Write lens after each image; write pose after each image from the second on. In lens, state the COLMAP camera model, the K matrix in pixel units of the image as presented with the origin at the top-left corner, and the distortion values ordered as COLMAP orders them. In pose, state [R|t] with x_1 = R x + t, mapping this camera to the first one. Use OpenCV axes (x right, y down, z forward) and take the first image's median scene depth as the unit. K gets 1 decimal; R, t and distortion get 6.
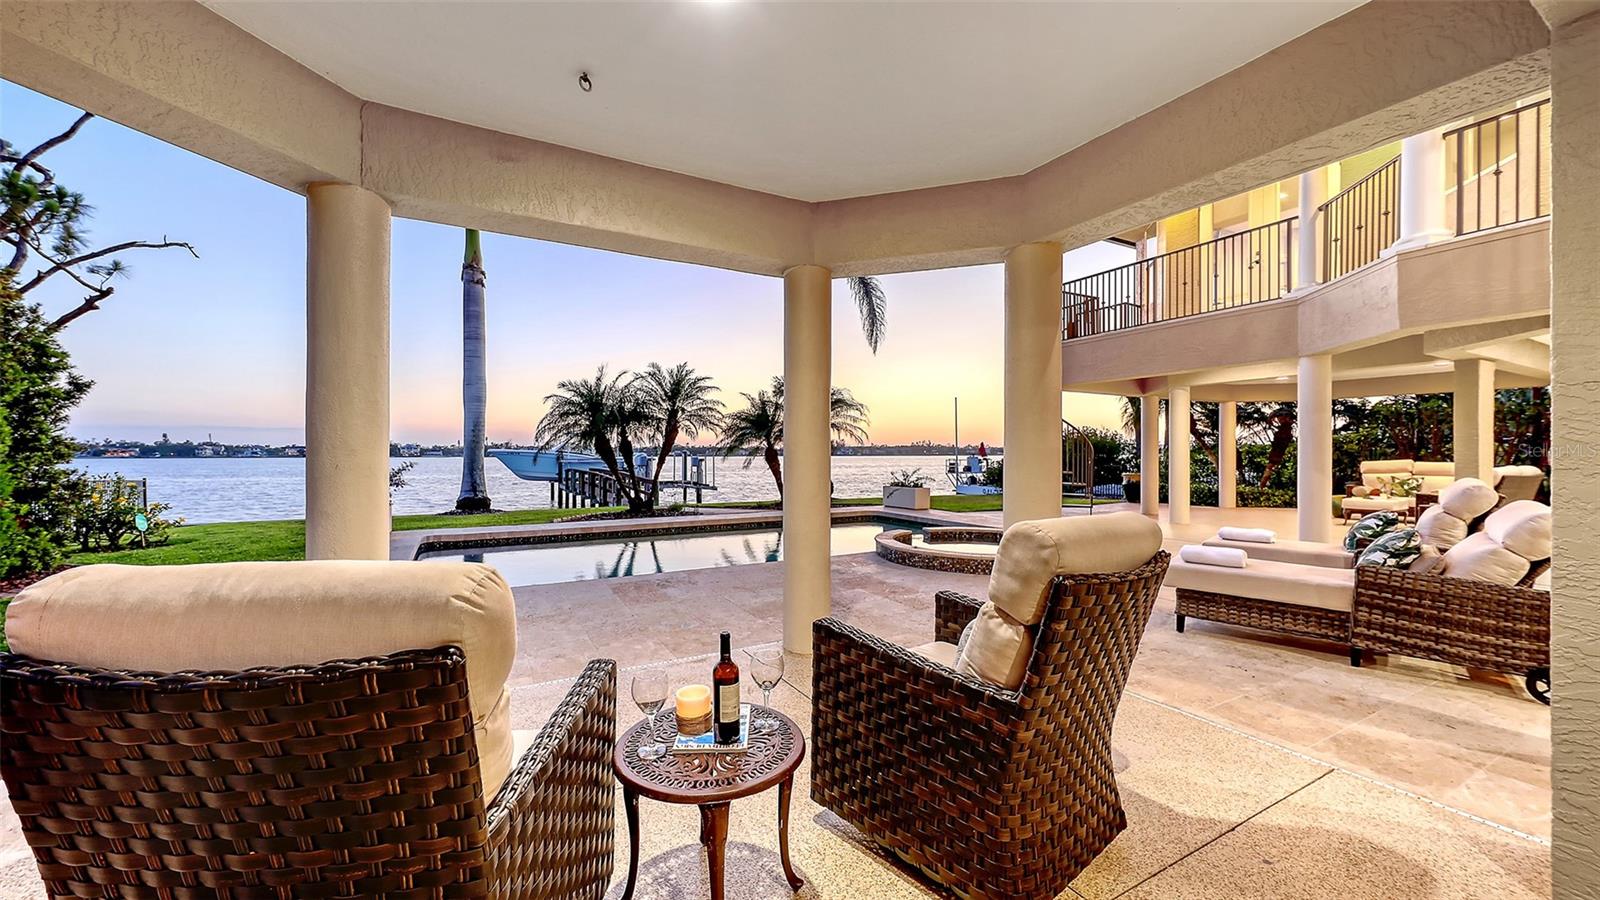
lens RADIAL K [[588.3, 0, 788.4], [0, 588.3, 464.6], [0, 0, 1]] dist [0.001352, 0.000118]
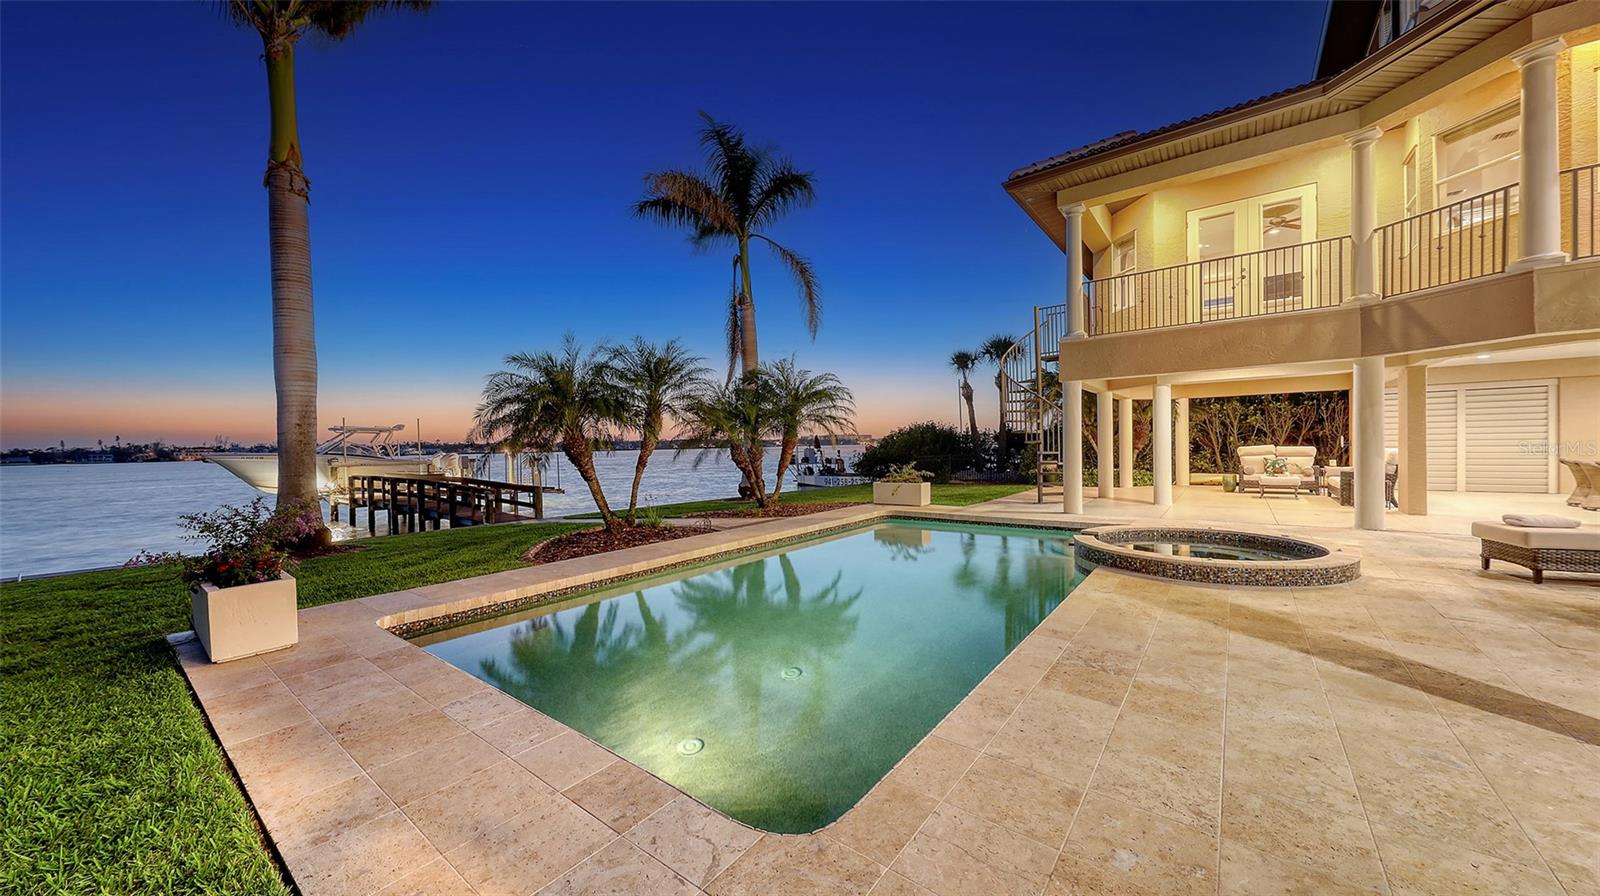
lens RADIAL K [[561.2, 0, 810.5], [0, 561.2, 447.6], [0, 0, 1]] dist [-0.000542, -0.000029]
pose [[0.913084, -0.020314, 0.407264, -0.317996], [0.027021, 0.999577, -0.010721, -0.013134], [-0.406874, 0.020794, 0.913247, 0.253473]]
